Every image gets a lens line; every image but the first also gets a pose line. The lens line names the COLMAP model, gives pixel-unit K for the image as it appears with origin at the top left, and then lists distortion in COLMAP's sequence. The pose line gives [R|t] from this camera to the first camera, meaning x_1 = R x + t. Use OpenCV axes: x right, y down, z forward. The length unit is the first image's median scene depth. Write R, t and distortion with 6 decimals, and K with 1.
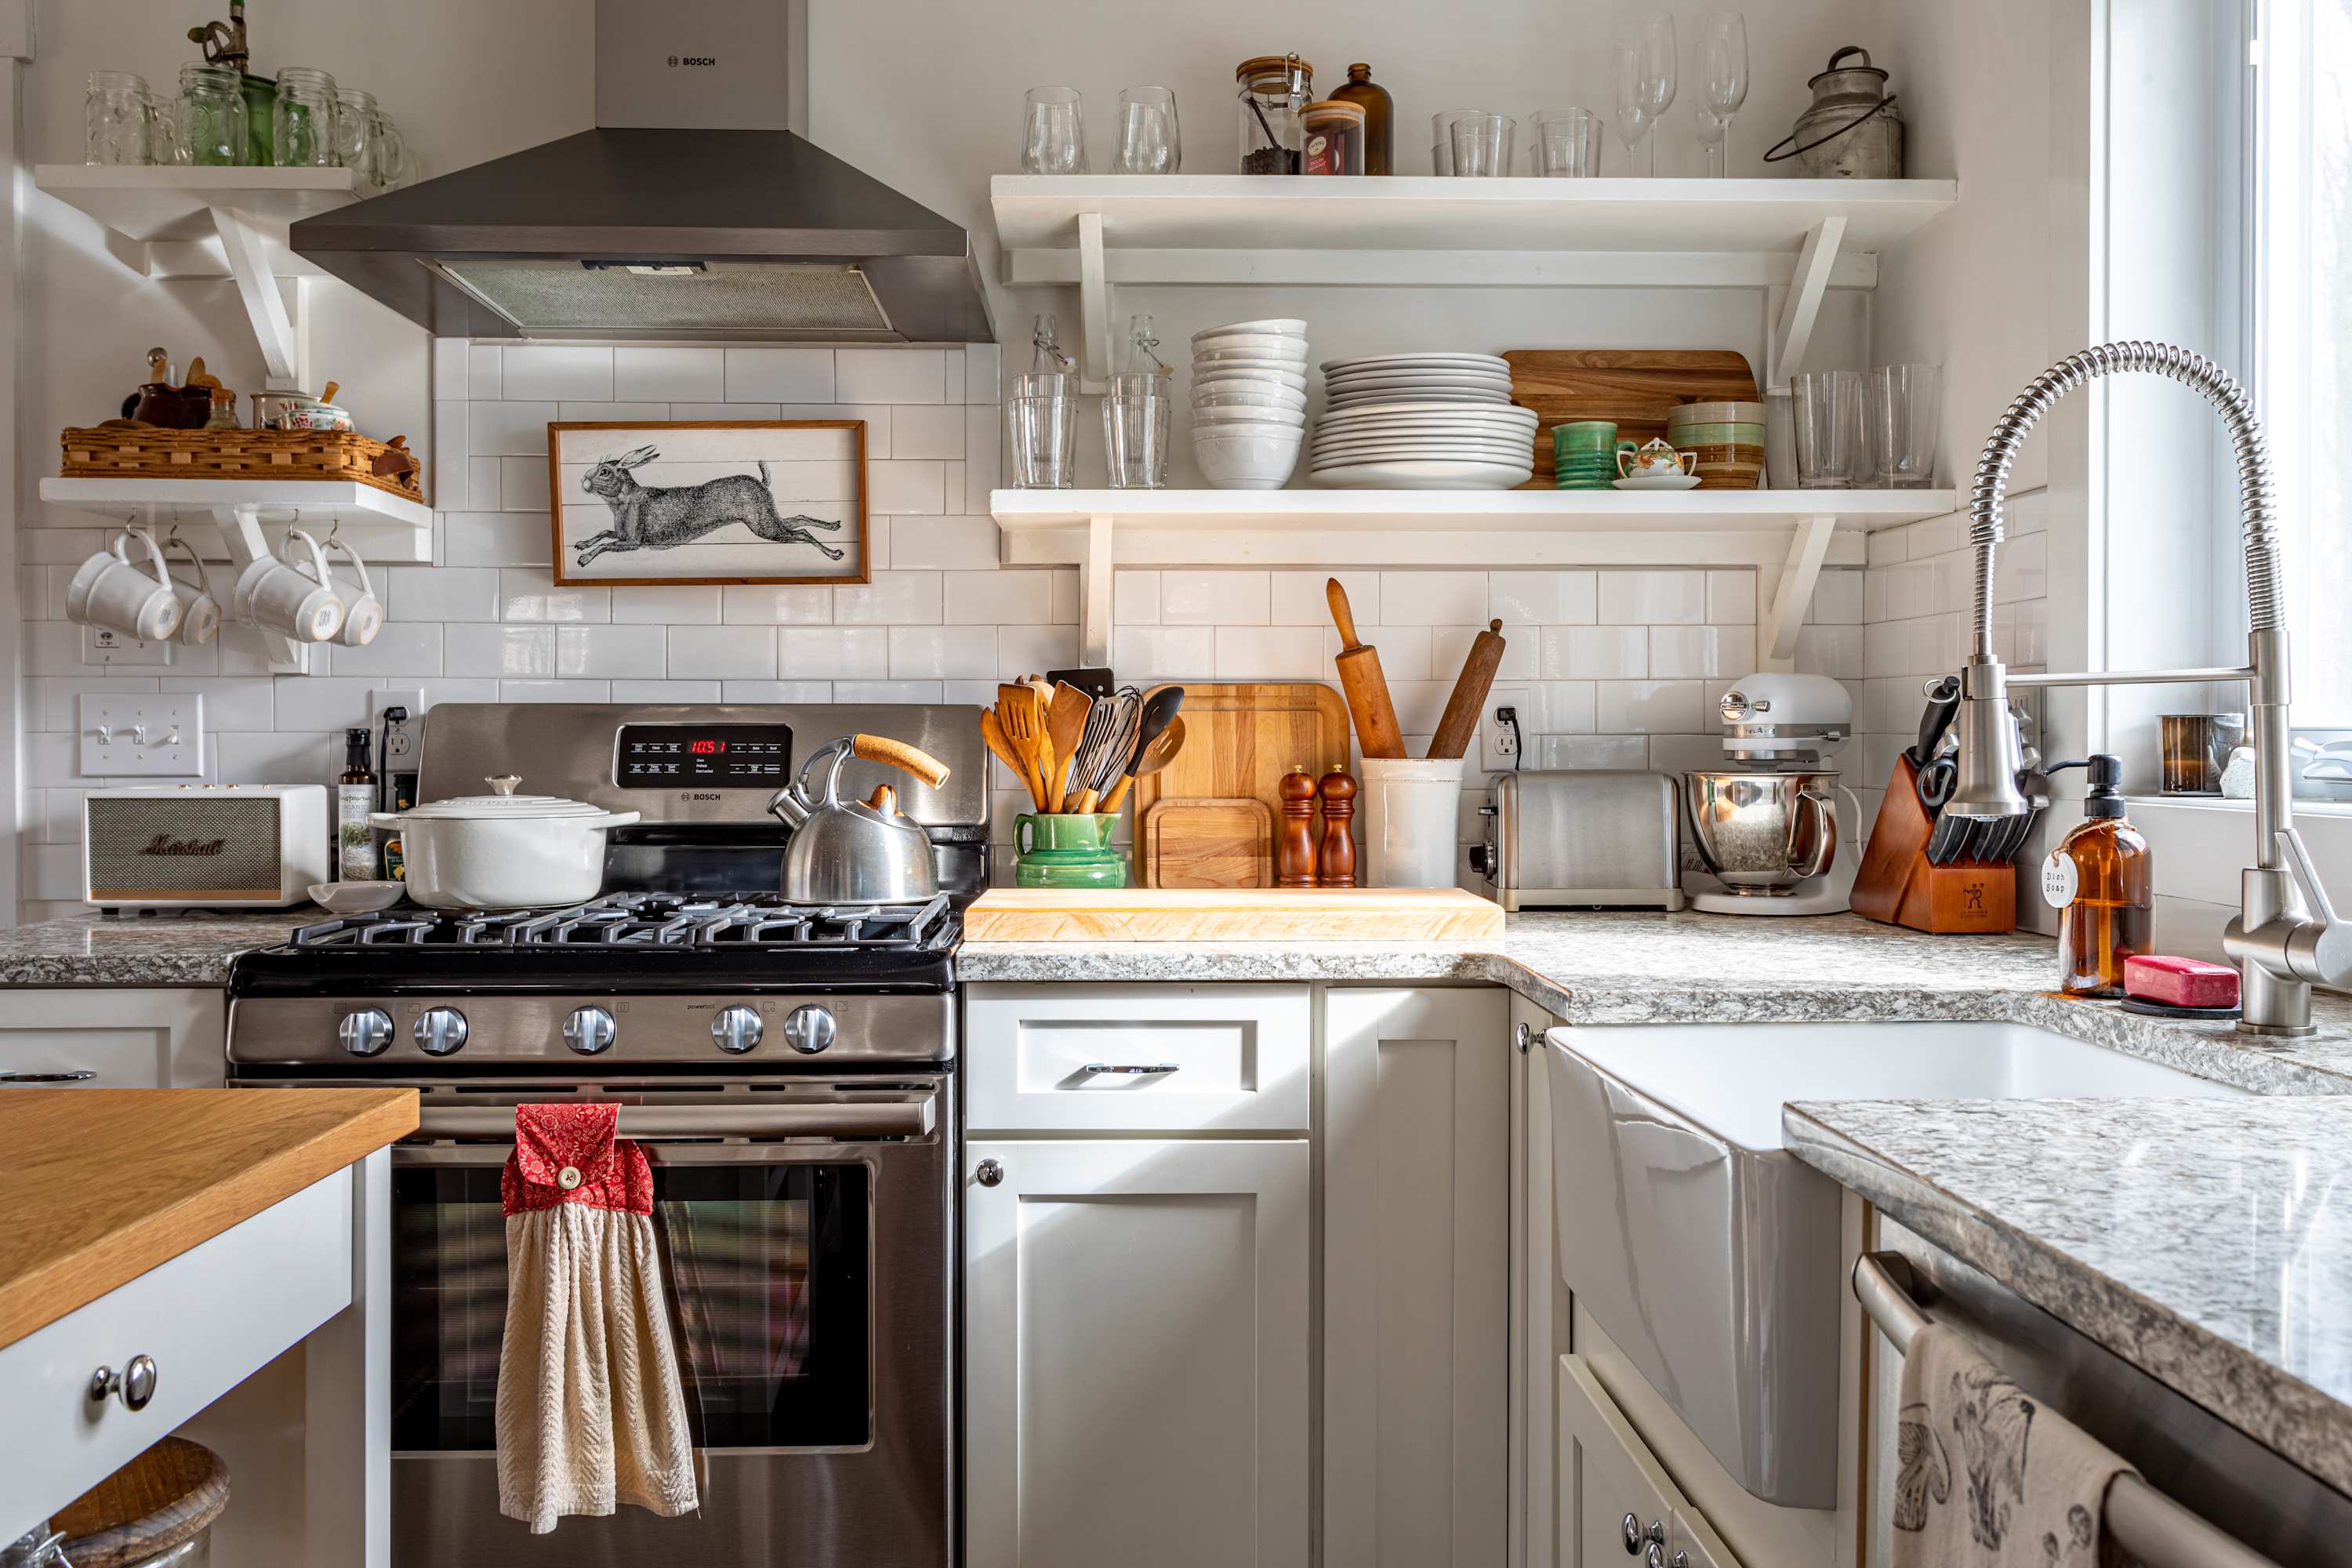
lens RADIAL K [[1960.7, 0, 1174.4], [0, 1960.7, 762.4], [0, 0, 1]] dist [0.002075, -0.000897]
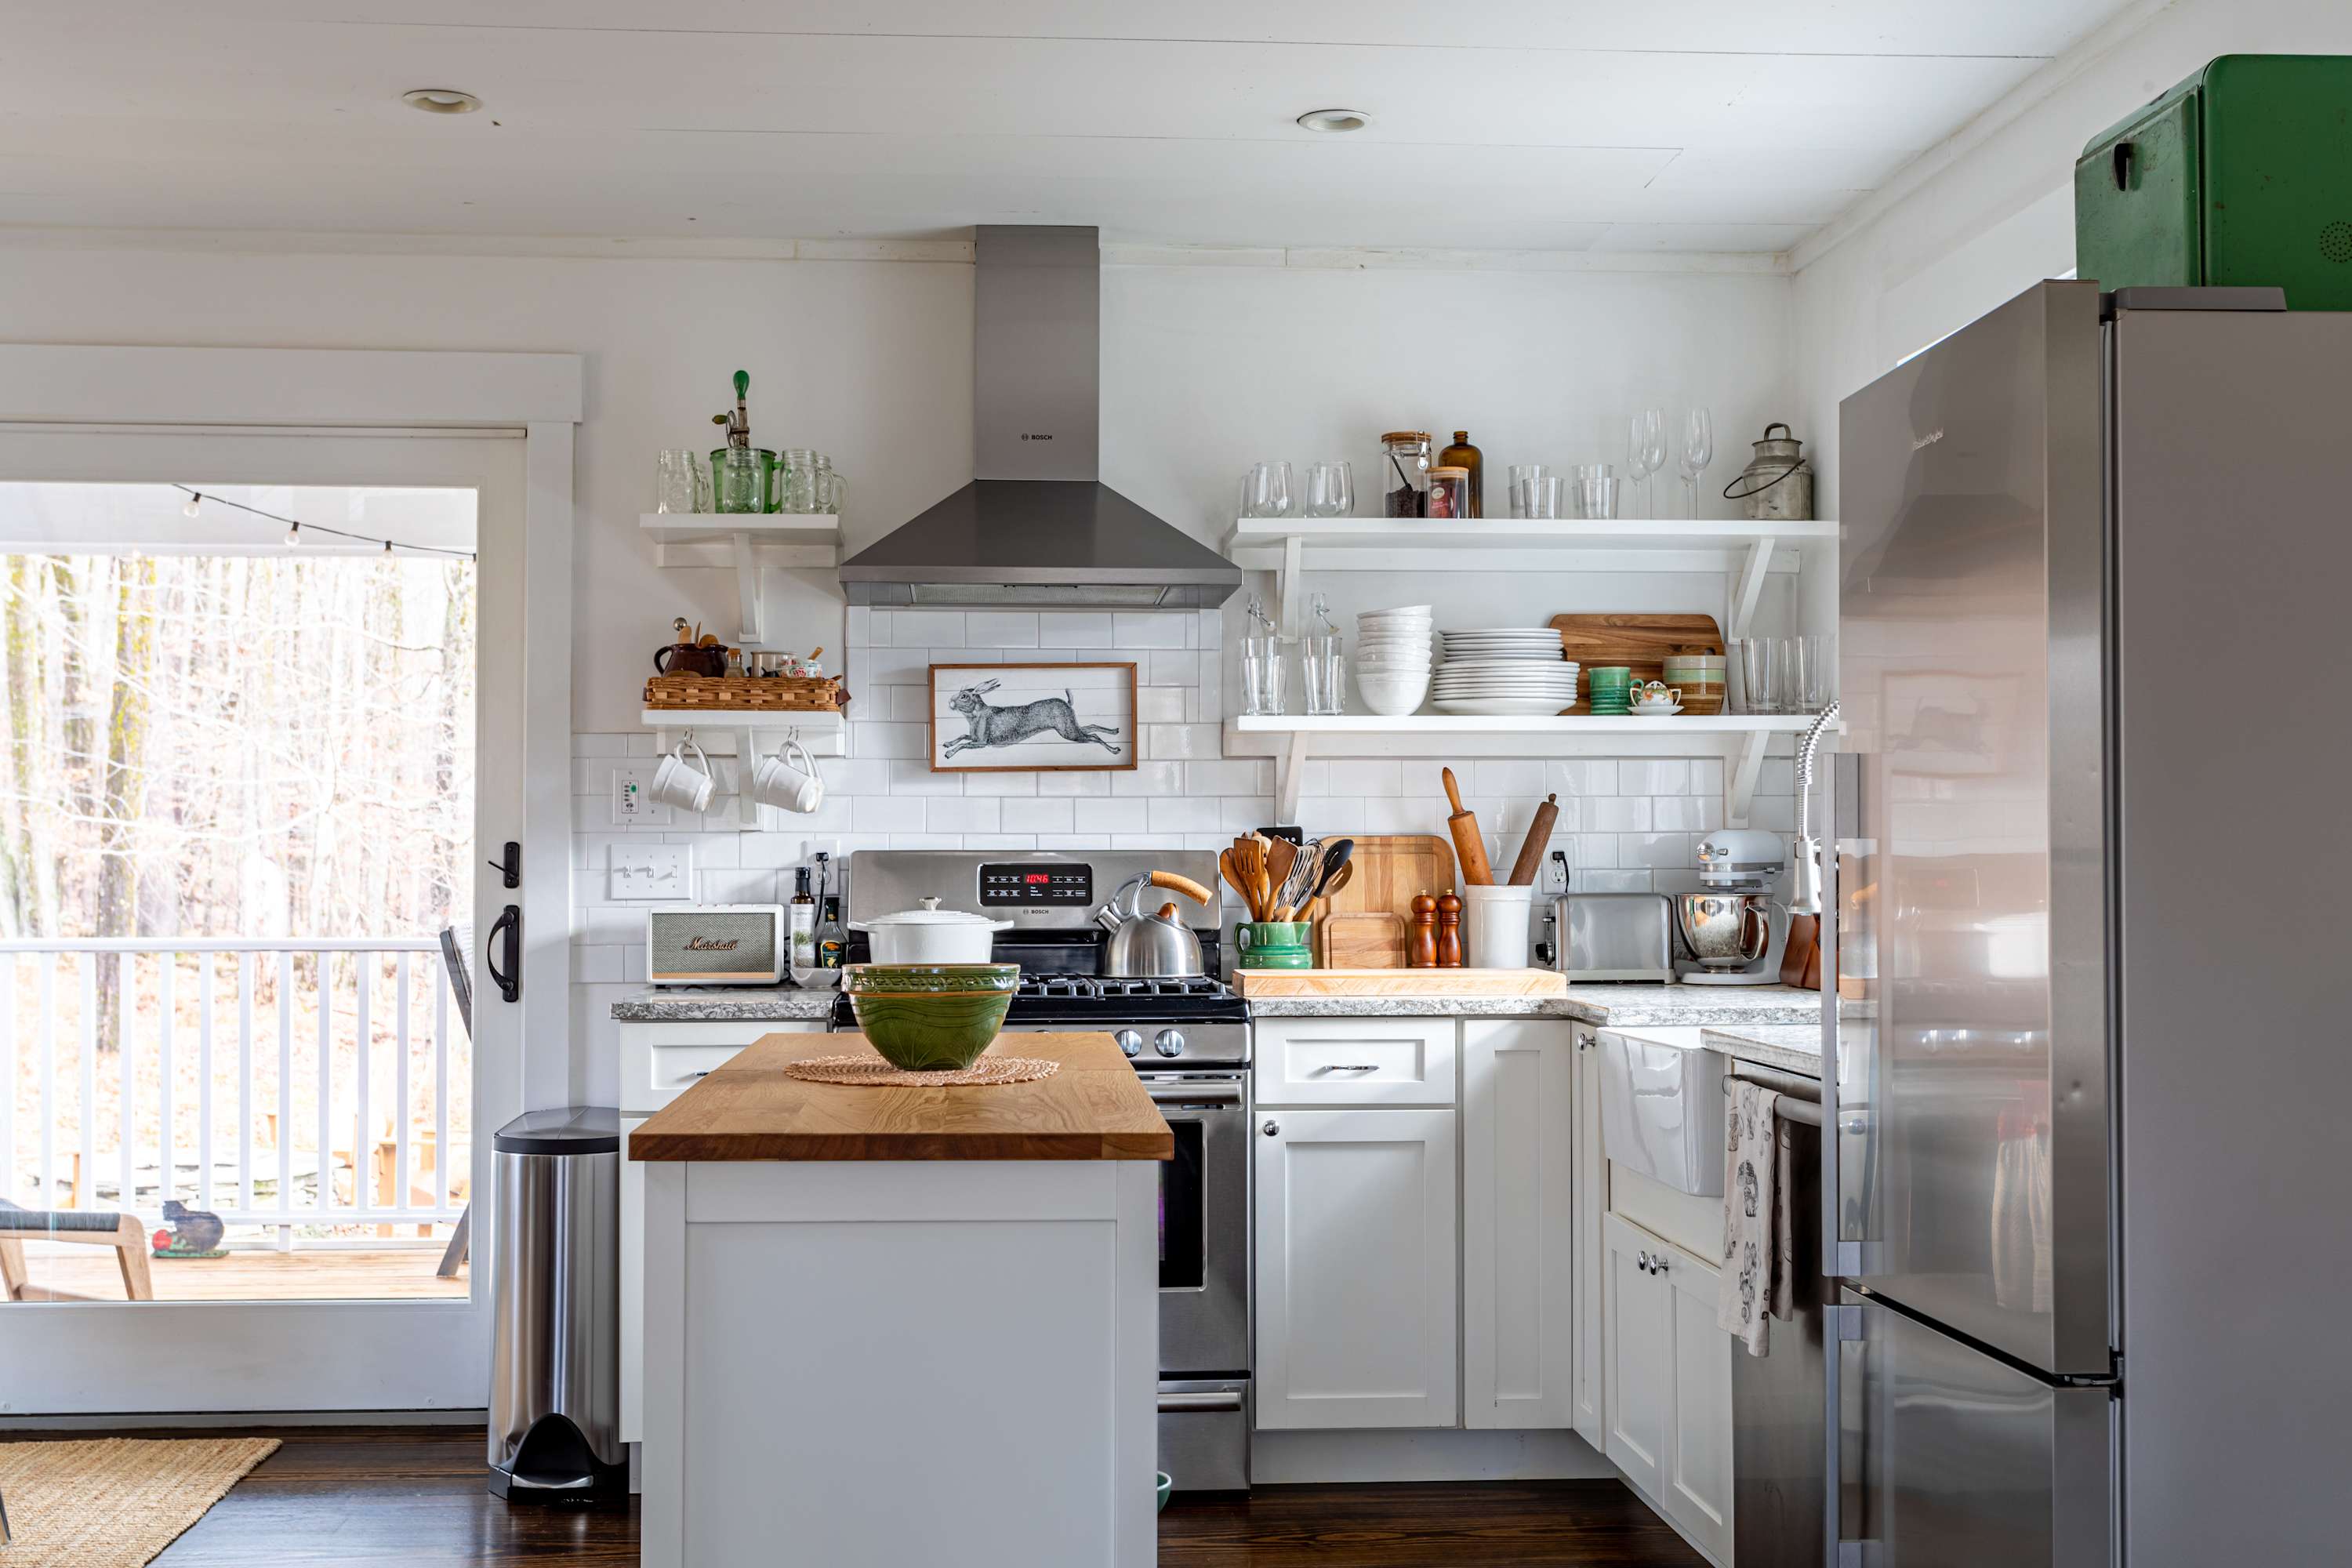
lens RADIAL K [[2584.4, 0, 1151.5], [0, 2584.4, 794.7], [0, 0, 1]] dist [0.011919, 0.000000]
pose [[0.999275, -0.000825, 0.038064, -0.231711], [0.002193, 0.999353, -0.035894, -0.000969], [-0.038010, 0.035952, 0.998630, -1.030530]]
